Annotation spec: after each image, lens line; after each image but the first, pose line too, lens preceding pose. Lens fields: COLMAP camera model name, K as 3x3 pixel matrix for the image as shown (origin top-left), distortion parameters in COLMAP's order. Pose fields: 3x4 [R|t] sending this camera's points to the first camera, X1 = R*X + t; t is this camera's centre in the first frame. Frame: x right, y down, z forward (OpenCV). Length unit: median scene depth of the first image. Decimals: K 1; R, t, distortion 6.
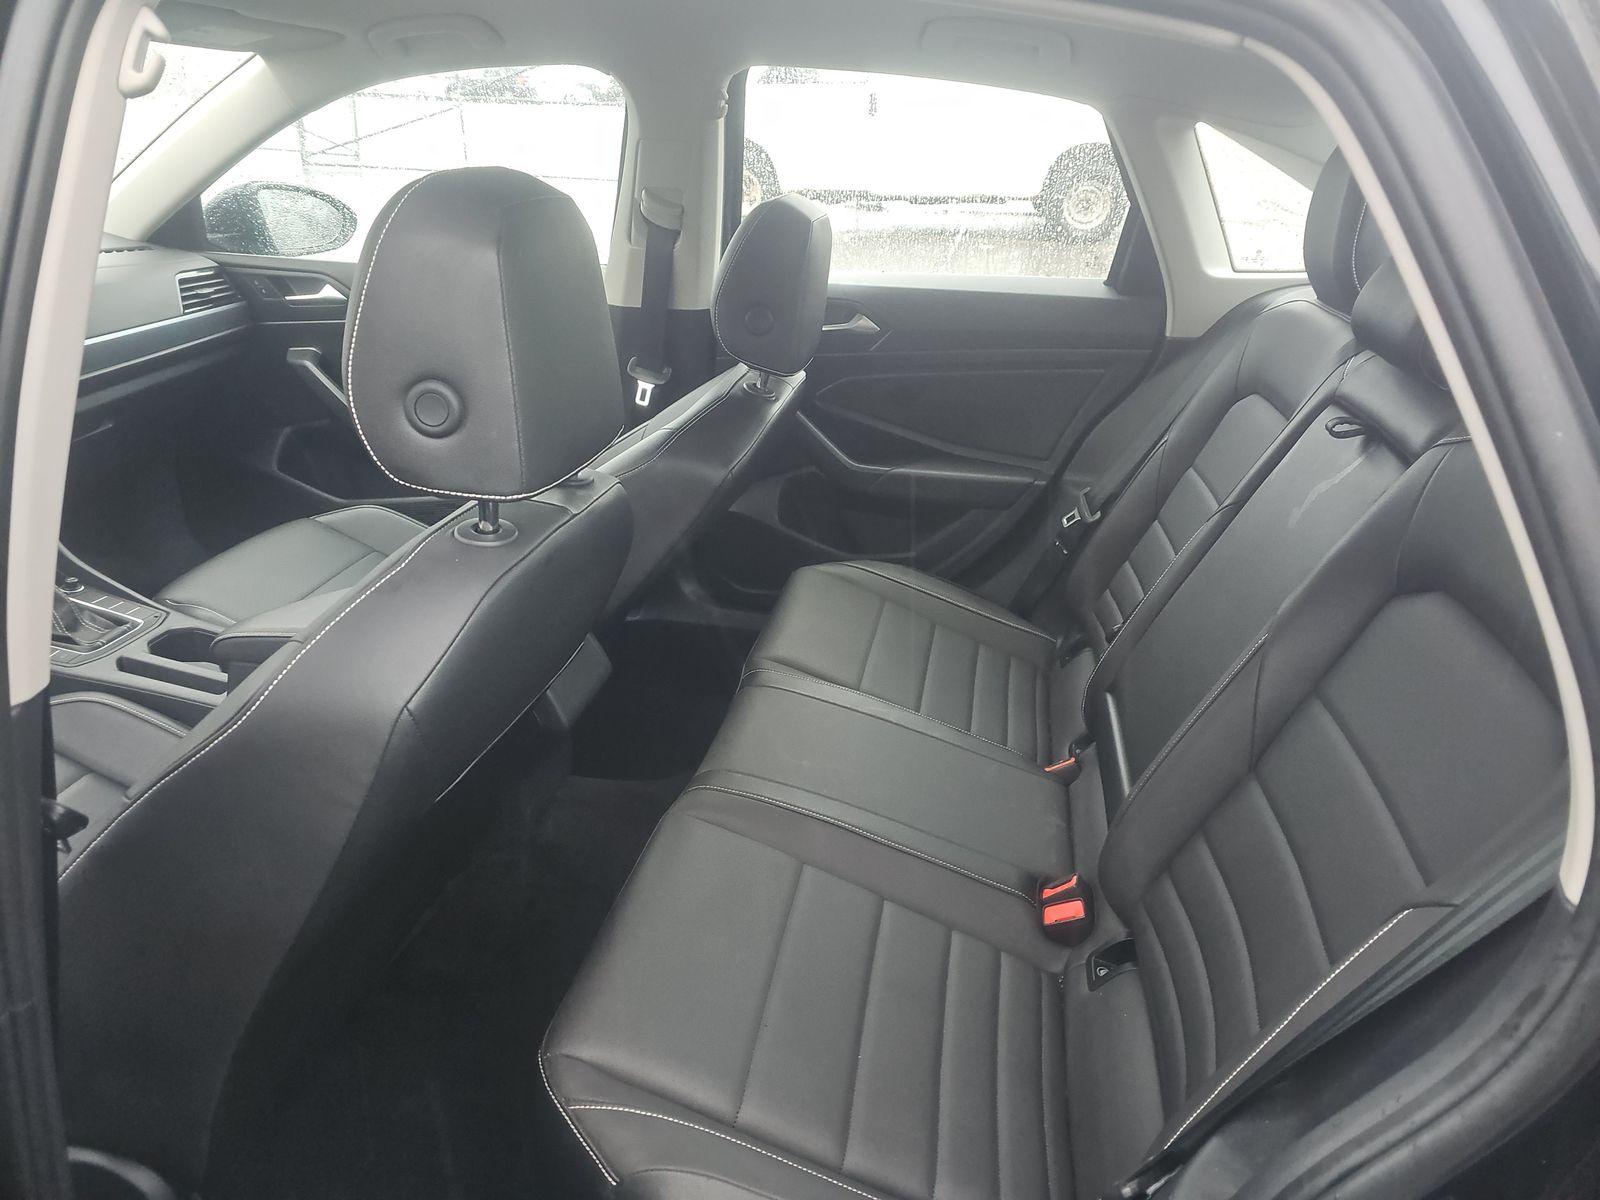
lens RADIAL K [[1073.8, 0, 772.6], [0, 1073.8, 565.0], [0, 0, 1]] dist [0.008458, -0.000935]
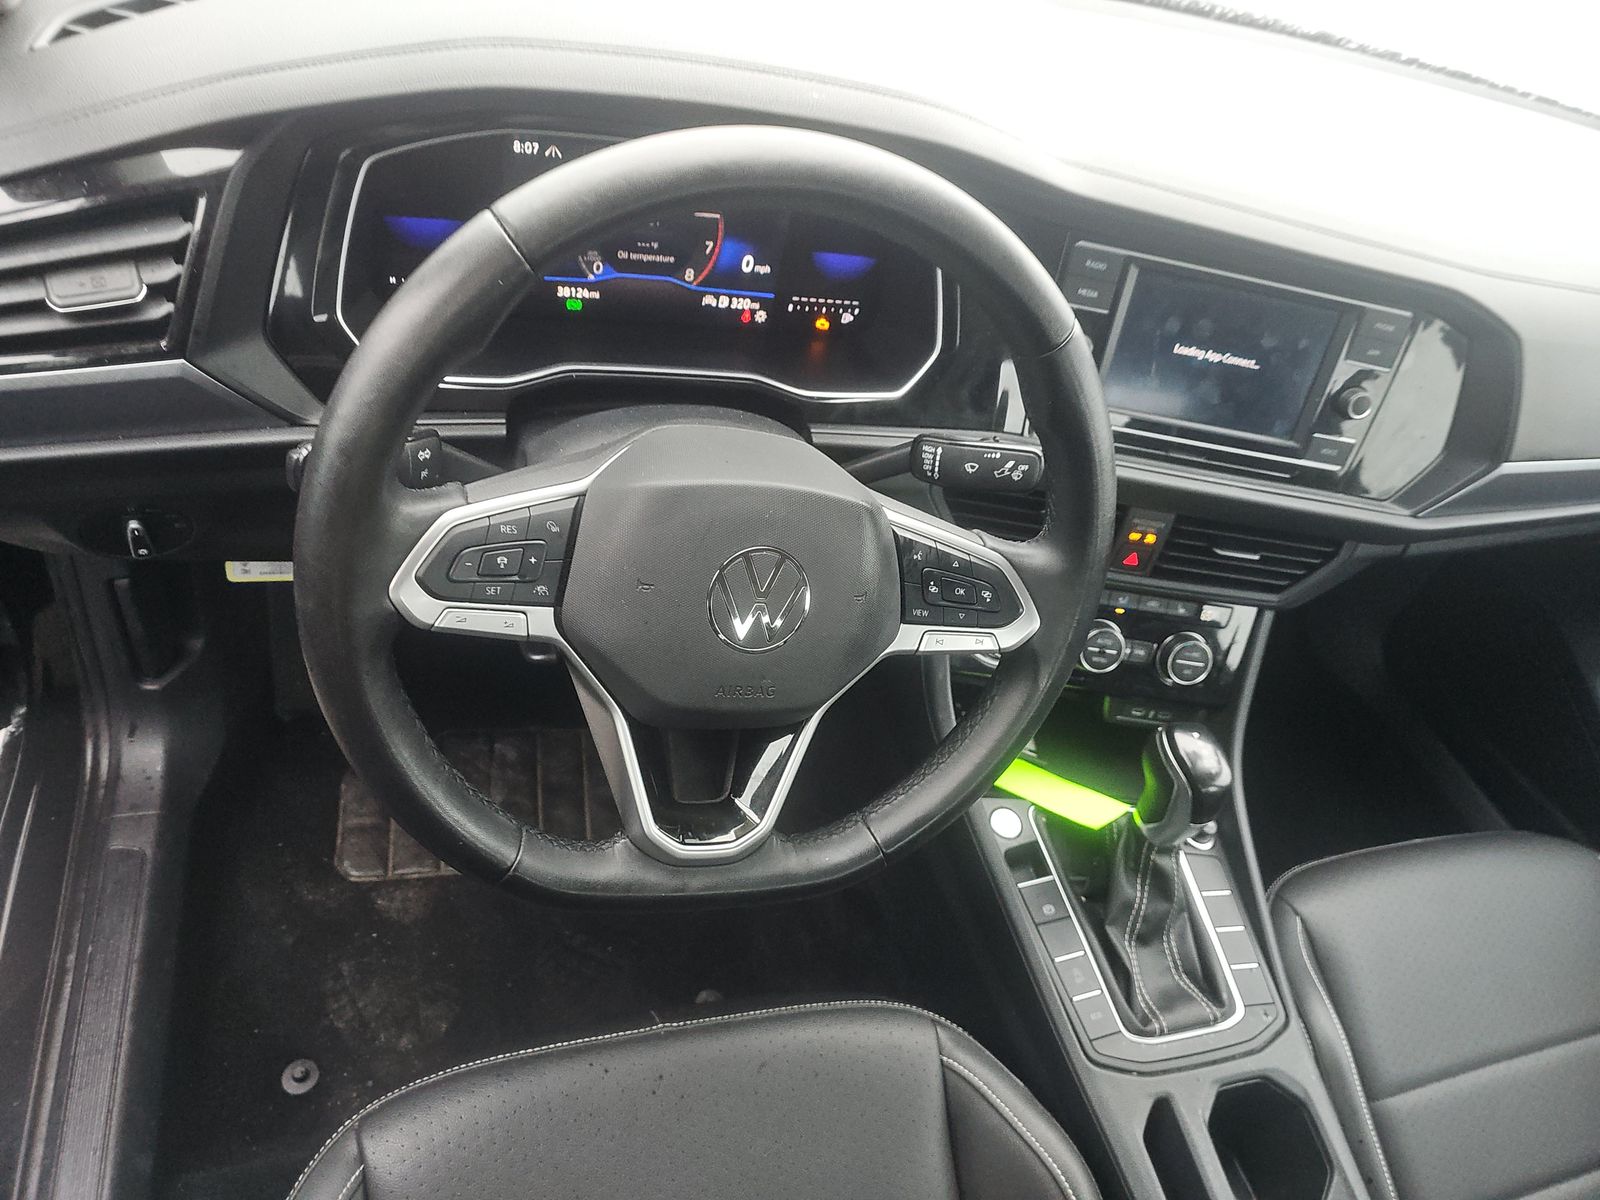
lens RADIAL K [[1046.9, 0, 776.6], [0, 1046.9, 605.9], [0, 0, 1]] dist [0.035639, -0.047584]
pose [[0.444846, 0.664432, -0.600535, -0.381977], [-0.510064, 0.739118, 0.439931, -0.152800], [0.736171, 0.110610, 0.667696, 0.351721]]
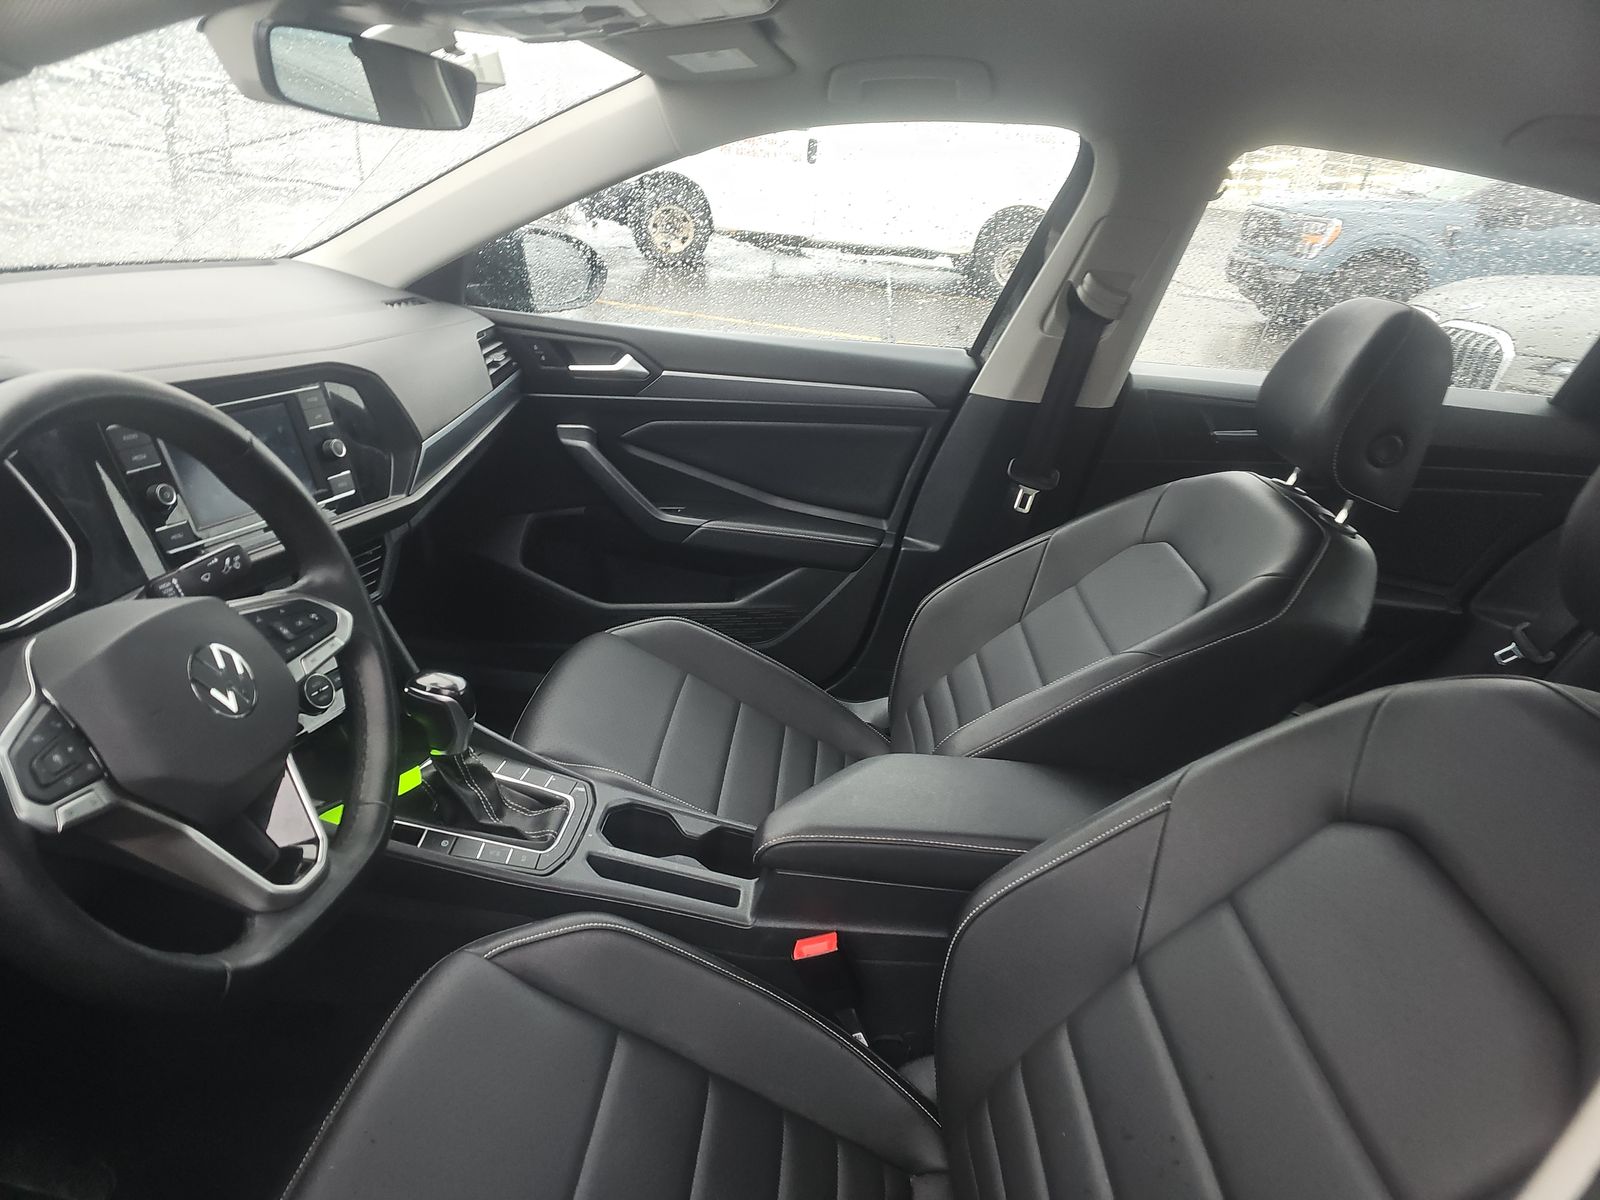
lens RADIAL K [[1046.9, 0, 776.6], [0, 1046.9, 605.9], [0, 0, 1]] dist [0.035639, -0.047584]
pose [[0.990299, 0.014767, 0.138167, -0.408433], [-0.016103, 0.999834, 0.008557, -0.072390], [-0.138018, -0.010699, 0.990372, 0.166254]]
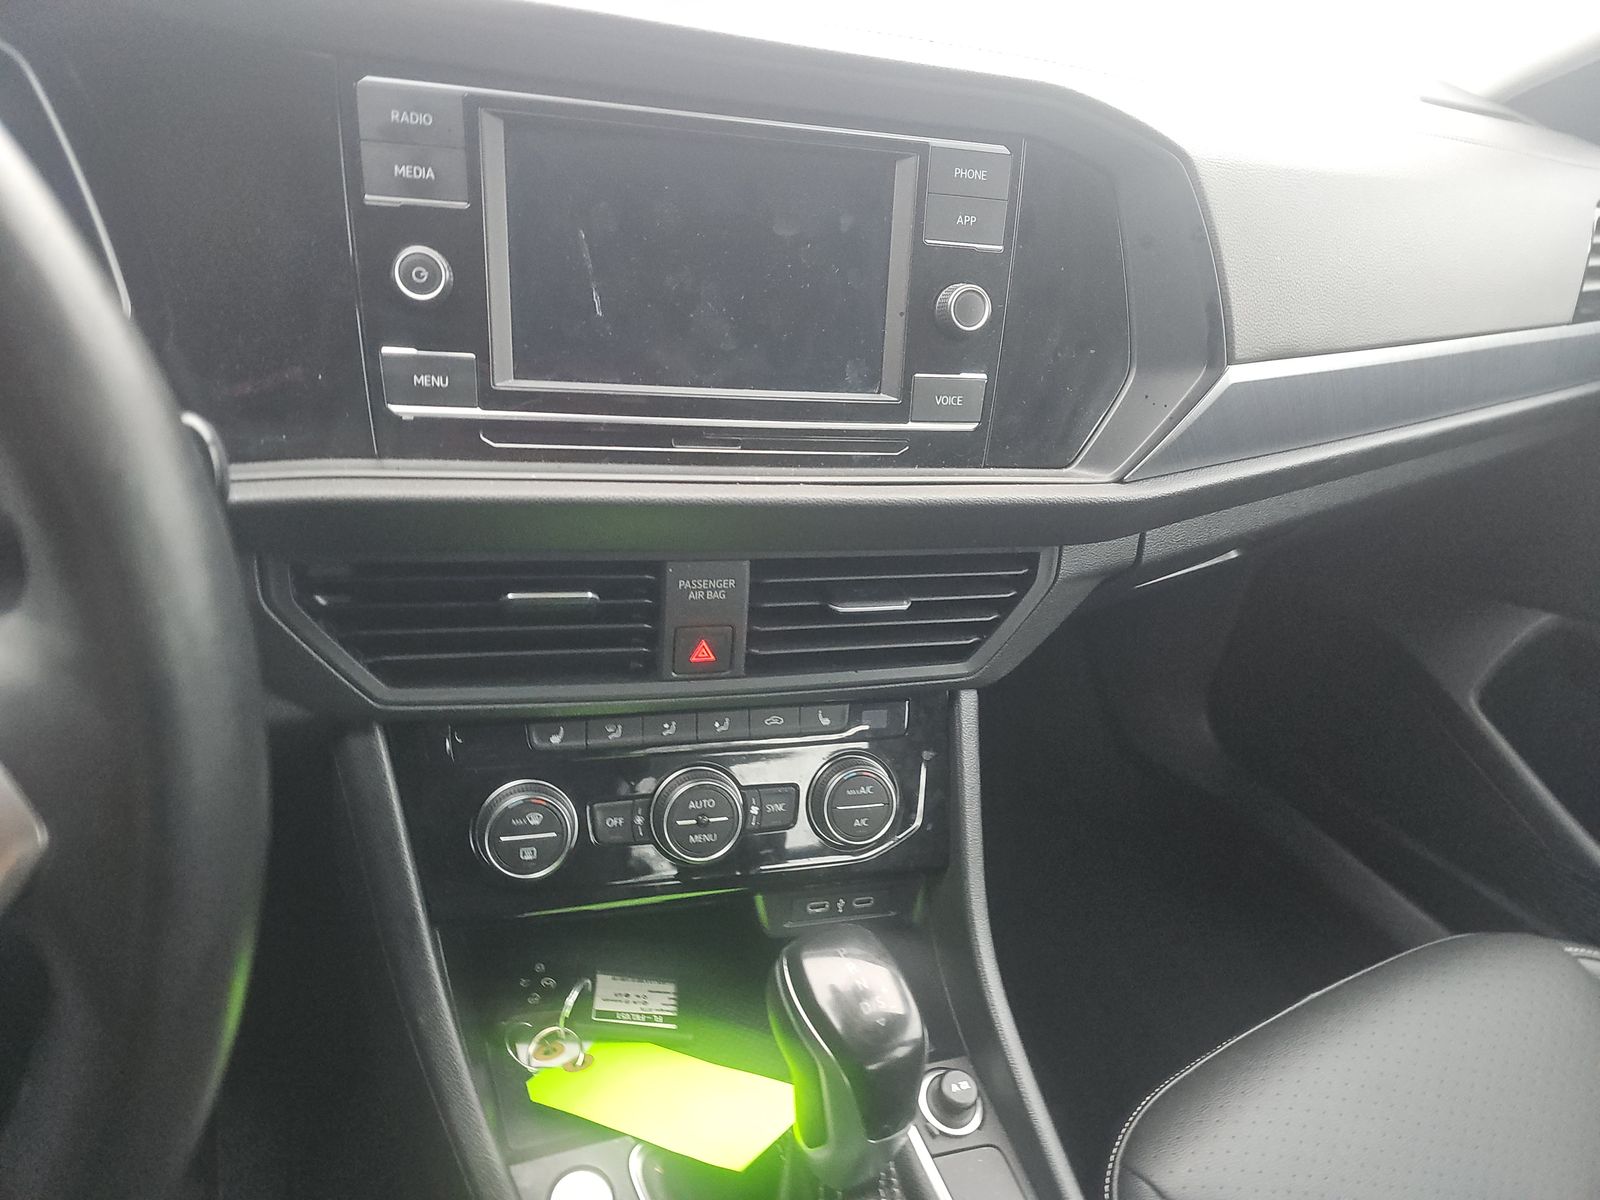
lens RADIAL K [[1073.8, 0, 772.6], [0, 1073.8, 565.0], [0, 0, 1]] dist [0.008458, -0.000935]
pose [[0.640514, 0.414346, -0.646575, -0.421850], [-0.379043, 0.902823, 0.203069, -0.128450], [0.667884, 0.115012, 0.735325, 0.559896]]
